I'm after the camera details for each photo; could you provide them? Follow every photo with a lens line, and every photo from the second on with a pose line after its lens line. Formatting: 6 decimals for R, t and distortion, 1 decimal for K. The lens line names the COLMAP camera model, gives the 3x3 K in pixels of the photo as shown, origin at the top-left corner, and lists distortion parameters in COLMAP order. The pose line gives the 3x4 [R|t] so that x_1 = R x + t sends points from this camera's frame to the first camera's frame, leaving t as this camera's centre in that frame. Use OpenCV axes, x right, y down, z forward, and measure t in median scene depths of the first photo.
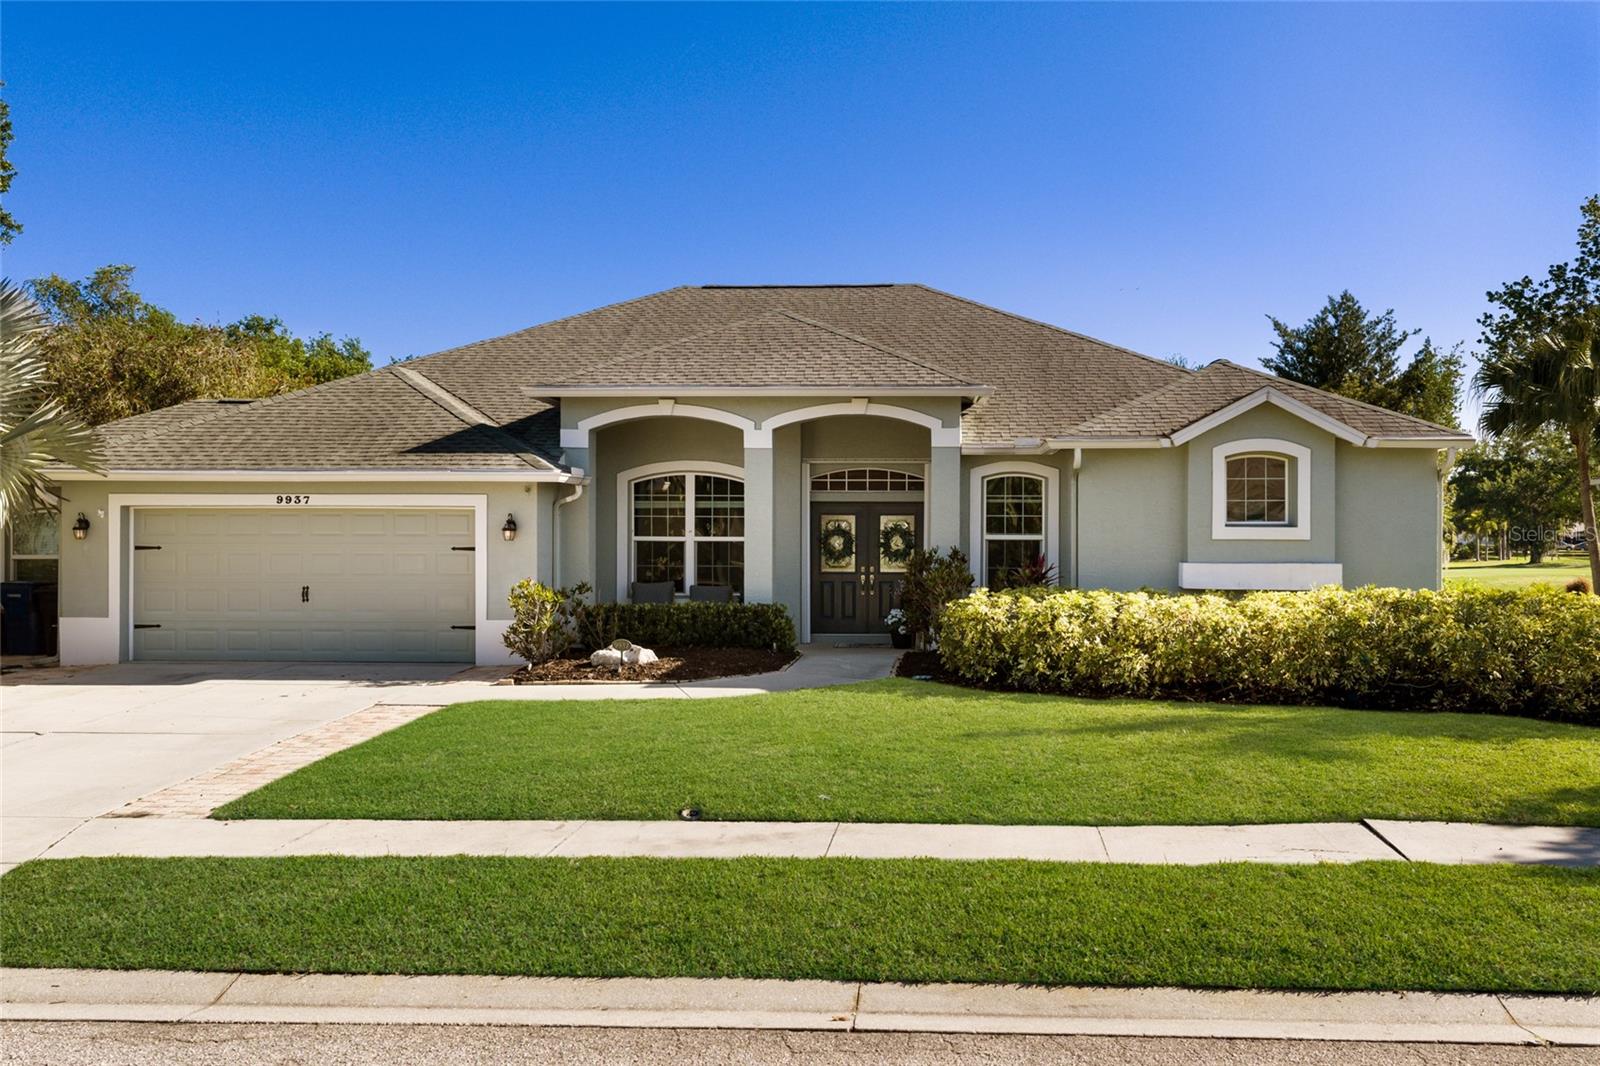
lens RADIAL K [[1346.9, 0, 867.1], [0, 1346.9, 541.4], [0, 0, 1]] dist [0.029737, -0.016744]
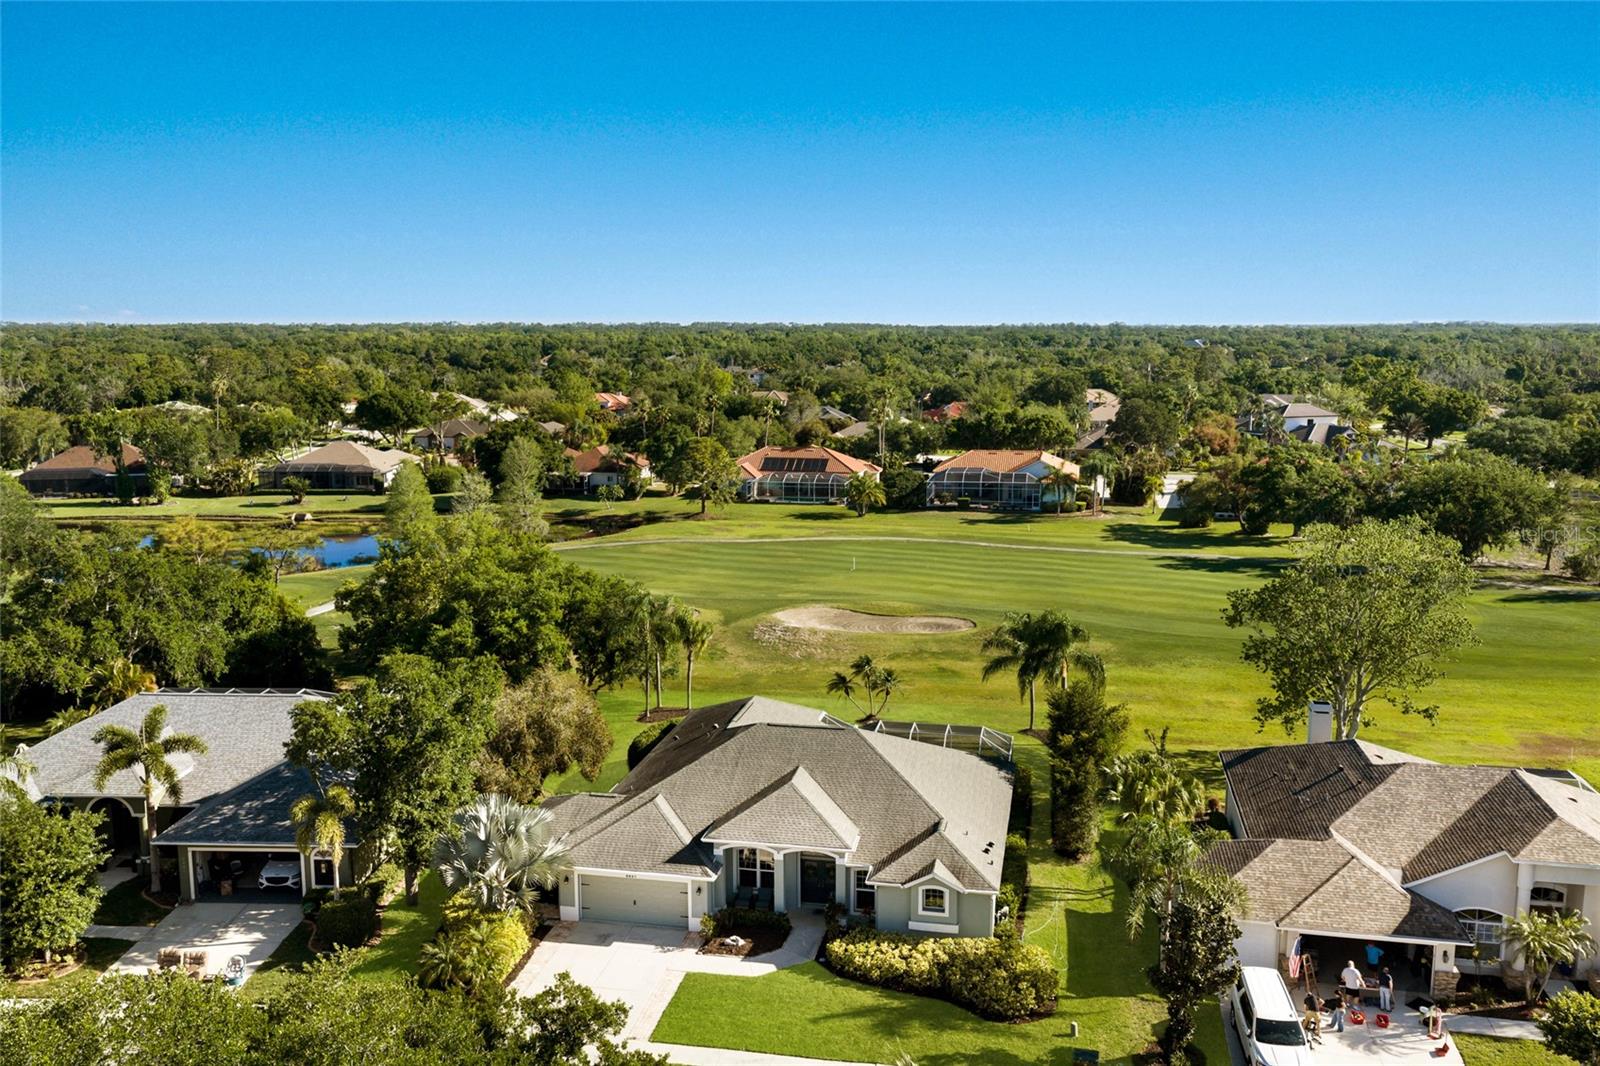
lens RADIAL K [[1327.0, 0, 800.0], [0, 1327.0, 533.0], [0, 0, 1]] dist [0.026353, -0.015366]
pose [[0.989715, 0.018231, -0.141888, 0.386043], [0.003073, 0.988908, 0.148499, -1.273201], [0.143022, -0.147408, 0.978681, -1.842578]]
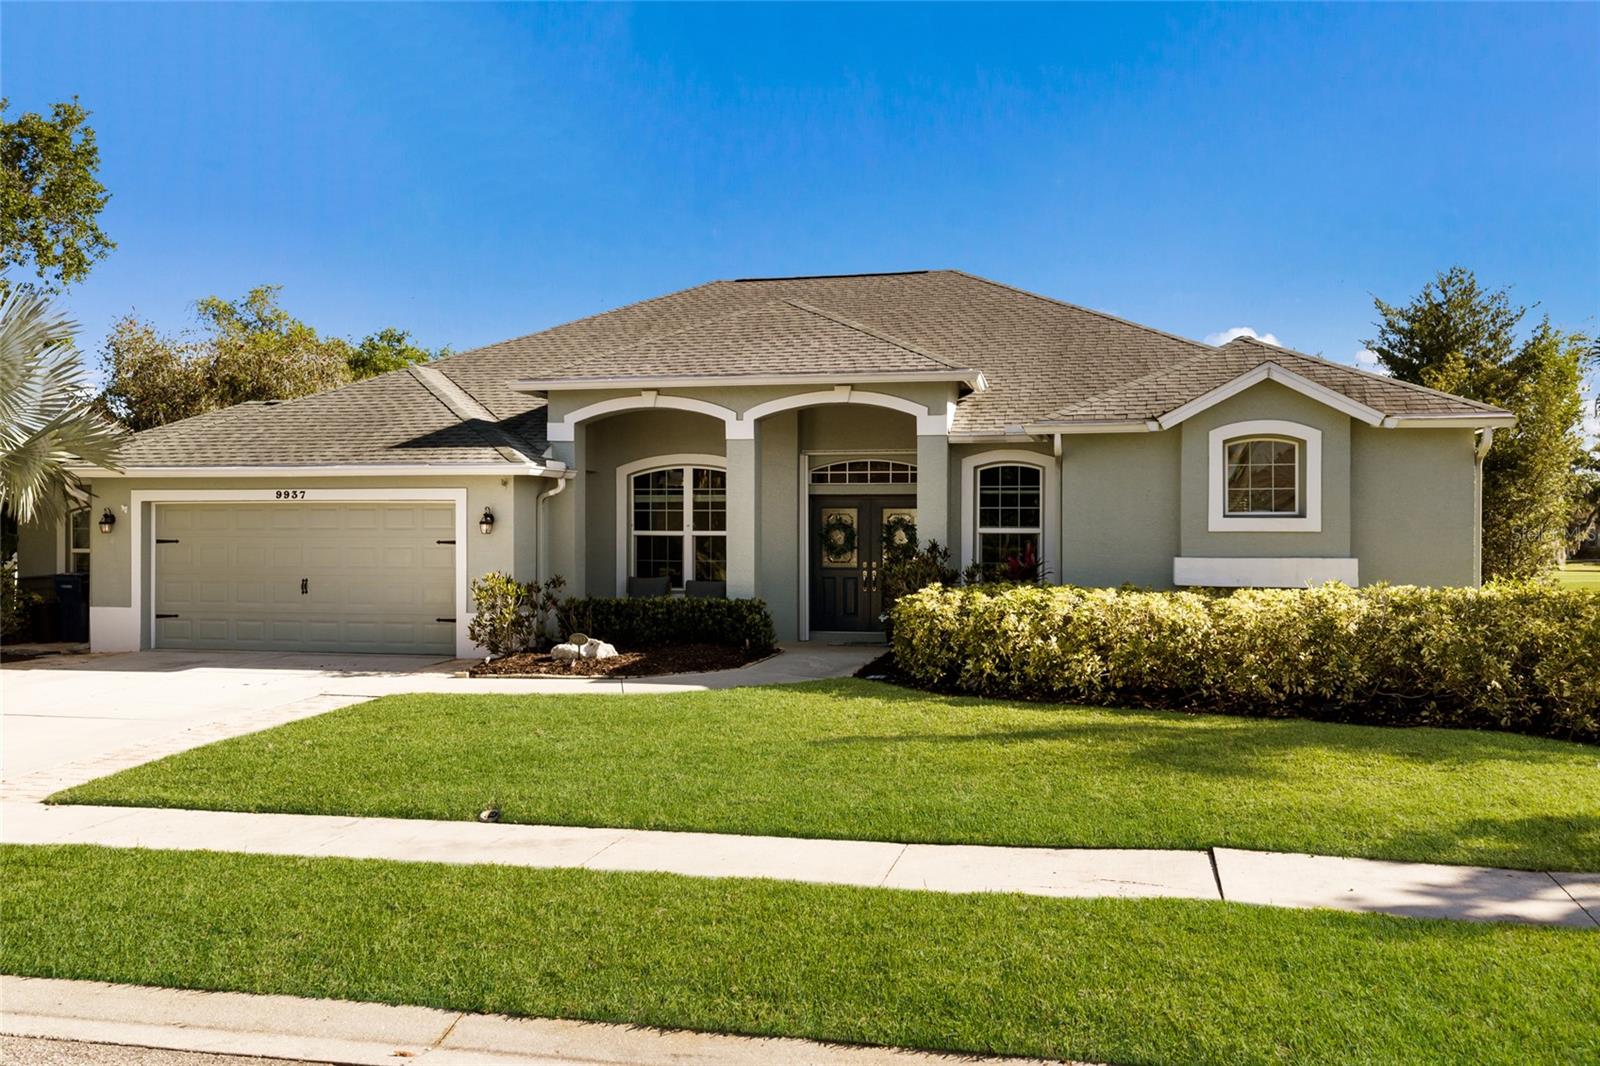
lens RADIAL K [[1336.7, 0, 800.5], [0, 1336.7, 539.6], [0, 0, 1]] dist [0.030398, -0.023902]
pose [[0.985605, -0.000207, -0.169064, 0.130495], [-0.000294, 0.999996, -0.002940, 0.006366], [0.169064, 0.002947, 0.985601, 0.059397]]
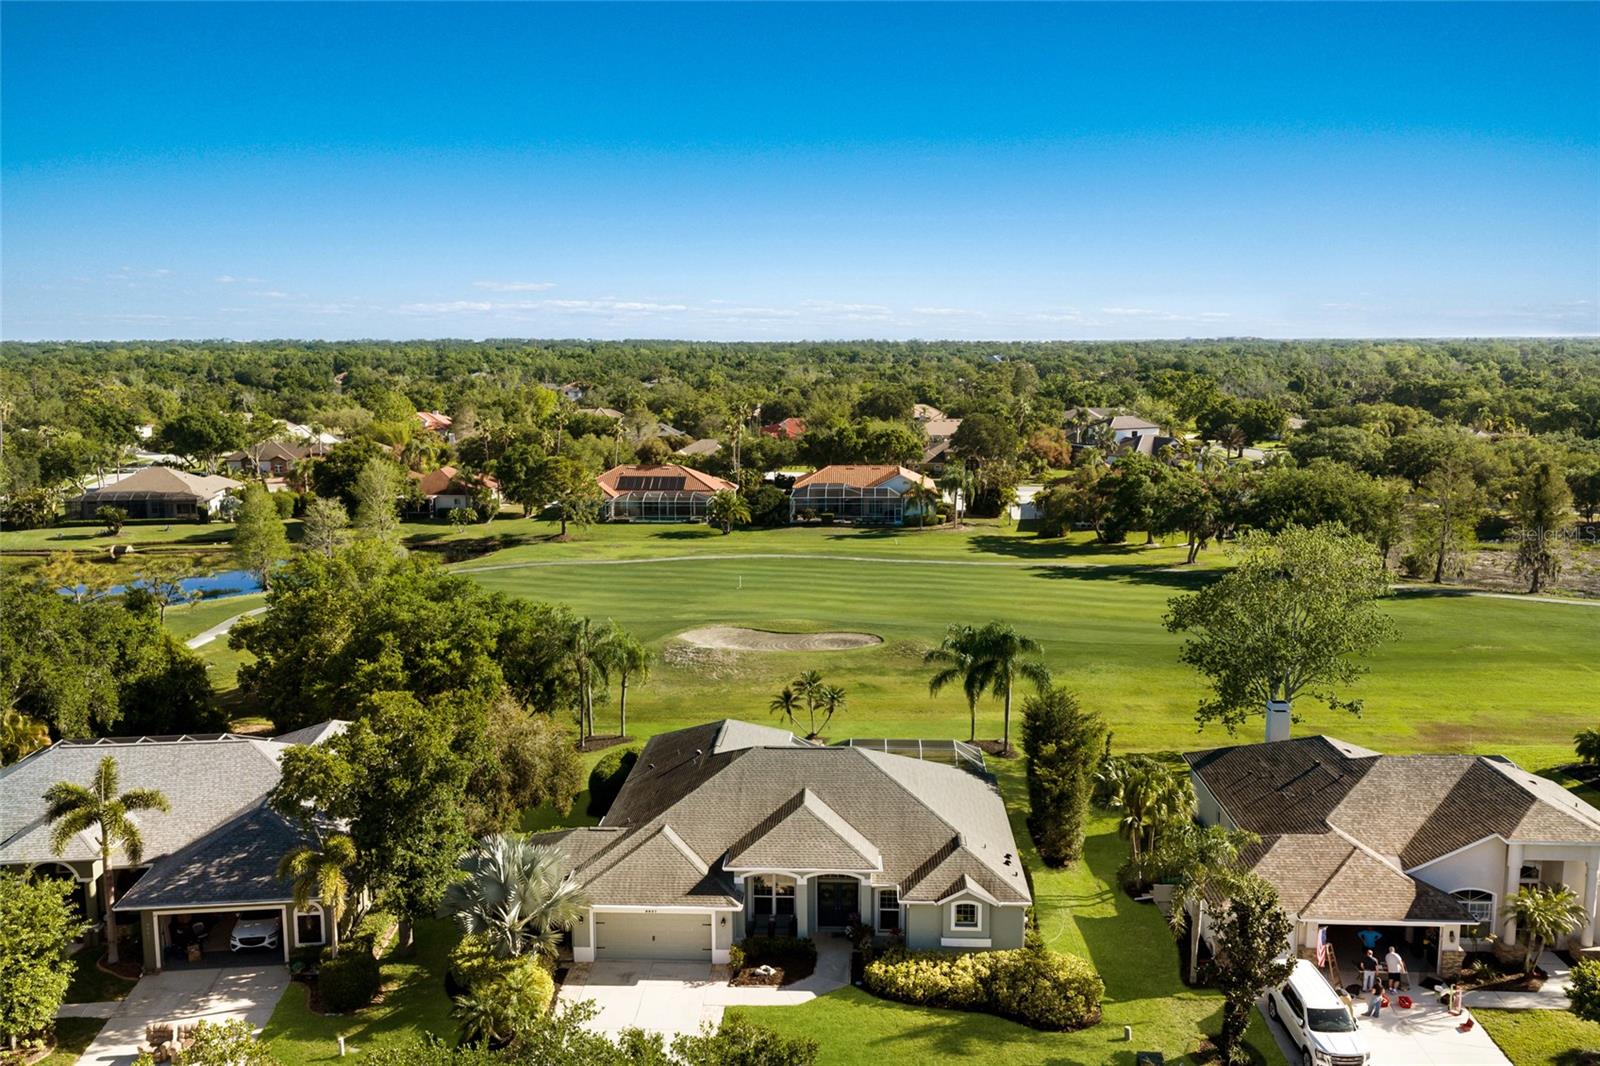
lens RADIAL K [[1336.7, 0, 800.5], [0, 1336.7, 539.6], [0, 0, 1]] dist [0.030398, -0.023902]
pose [[0.999951, -0.007221, 0.006764, -0.102938], [0.006194, 0.989974, 0.141112, -1.276186], [-0.007715, -0.141063, 0.989971, -1.857738]]
